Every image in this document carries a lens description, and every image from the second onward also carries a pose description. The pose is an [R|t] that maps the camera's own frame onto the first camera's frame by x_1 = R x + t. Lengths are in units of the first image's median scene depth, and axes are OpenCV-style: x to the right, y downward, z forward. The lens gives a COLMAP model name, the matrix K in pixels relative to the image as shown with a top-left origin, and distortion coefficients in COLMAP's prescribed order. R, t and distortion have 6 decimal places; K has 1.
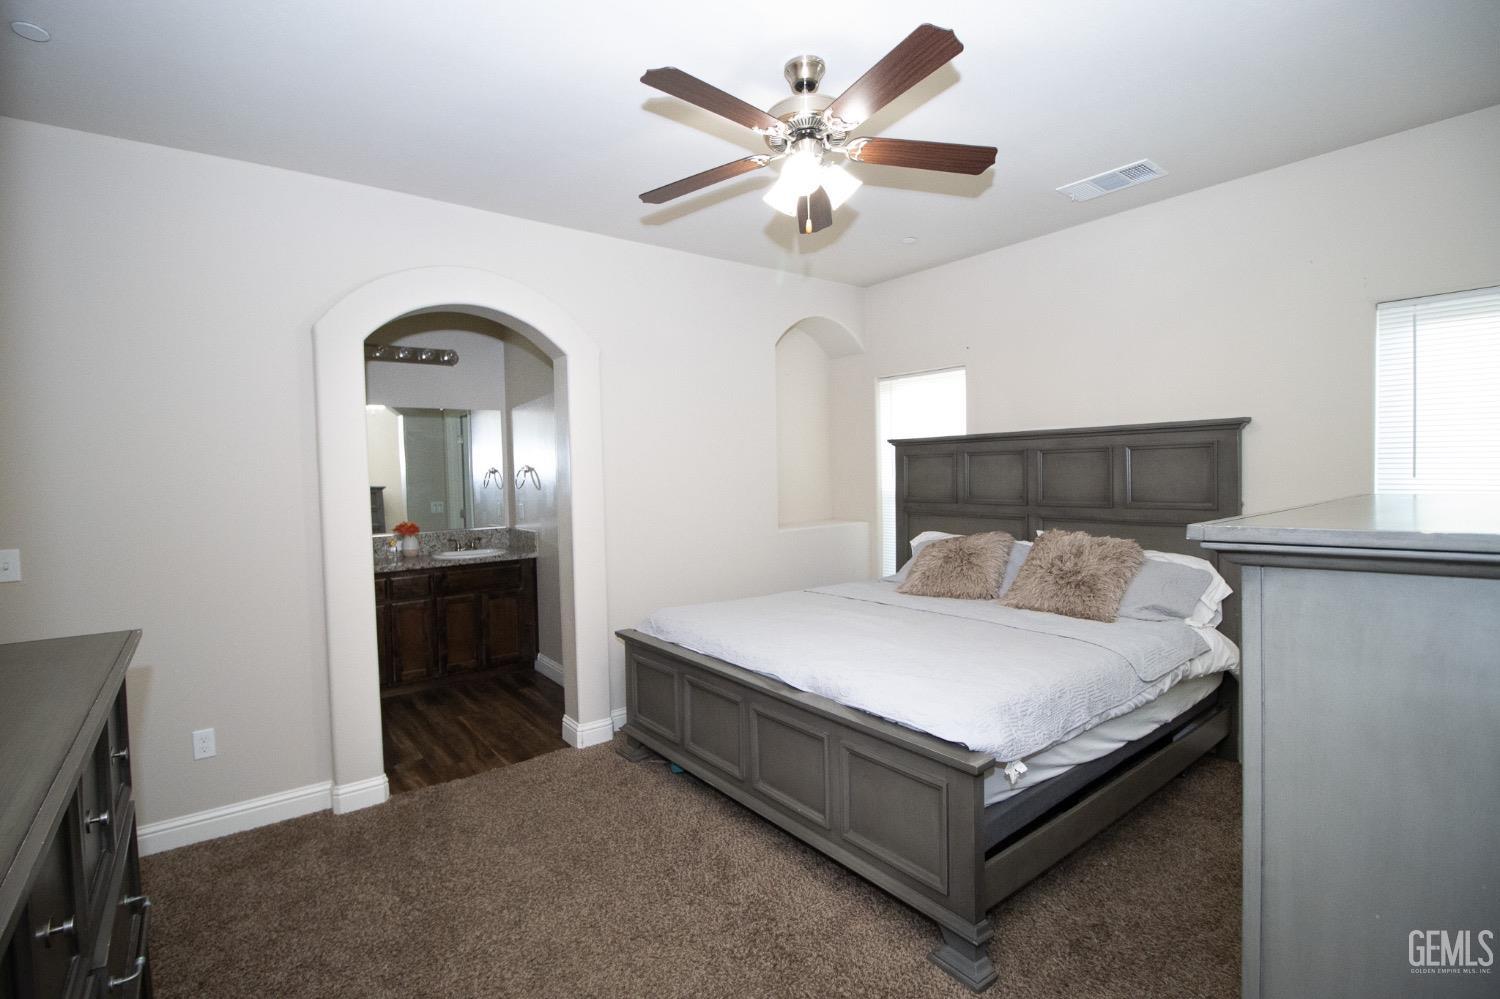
lens RADIAL K [[693.4, 0, 751.4], [0, 693.4, 495.4], [0, 0, 1]] dist [-0.003176, -0.010177]
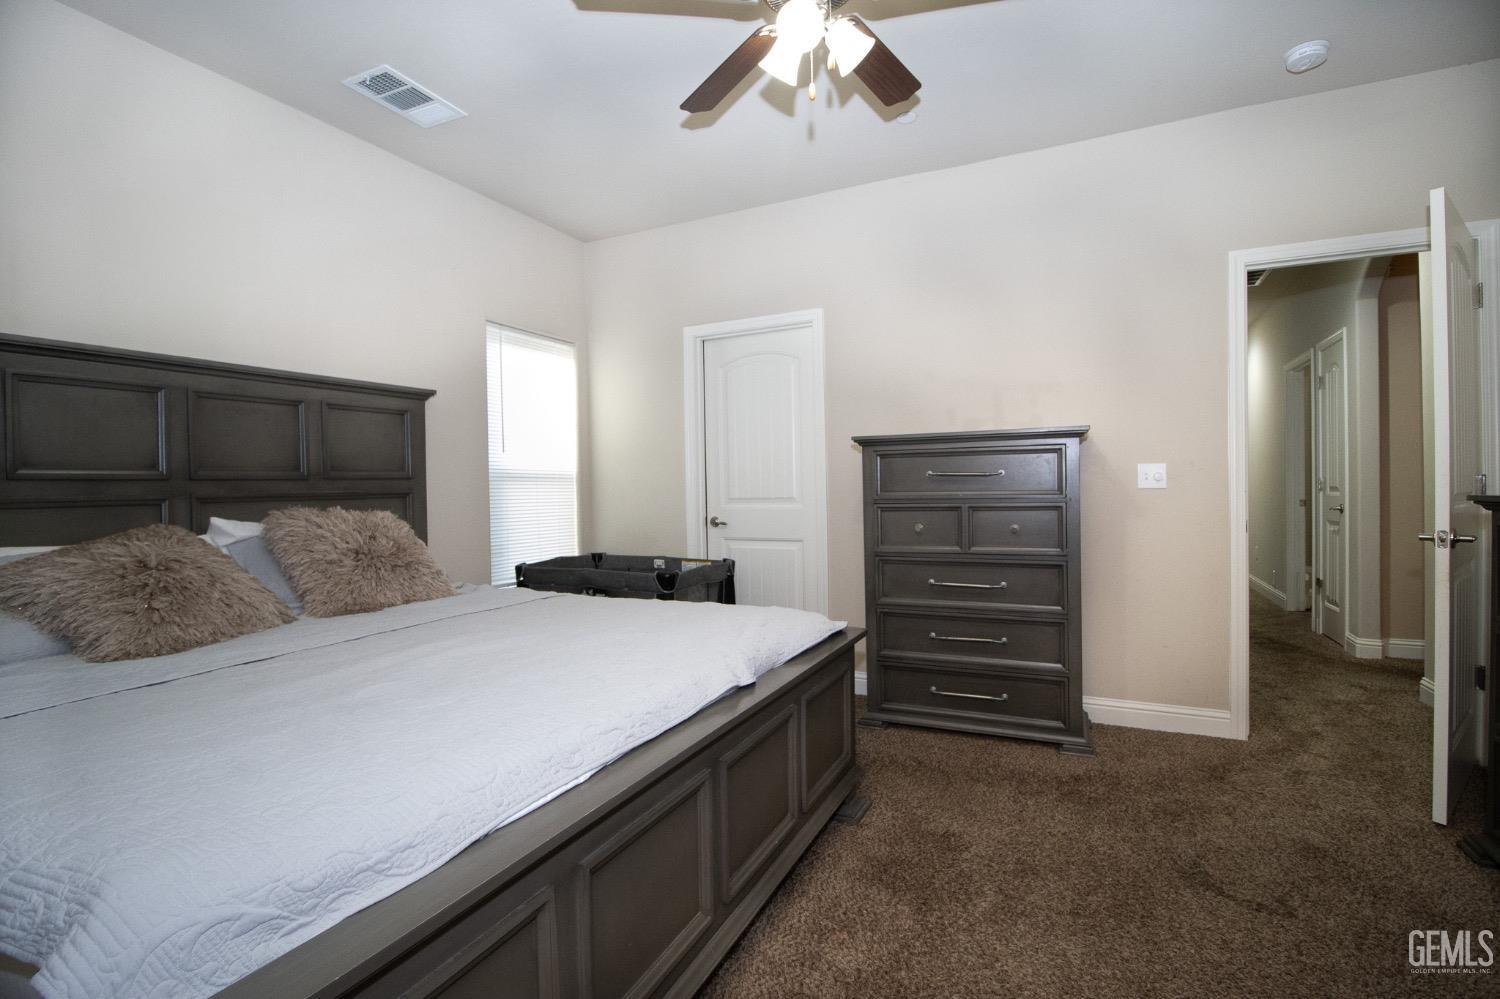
lens RADIAL K [[693.4, 0, 751.9], [0, 693.4, 493.5], [0, 0, 1]] dist [-0.003176, -0.010177]
pose [[-0.435919, 0.014315, 0.899872, -0.449641], [0.057029, 0.998303, 0.011745, 0.060284], [-0.898177, 0.056438, -0.435996, 1.022537]]
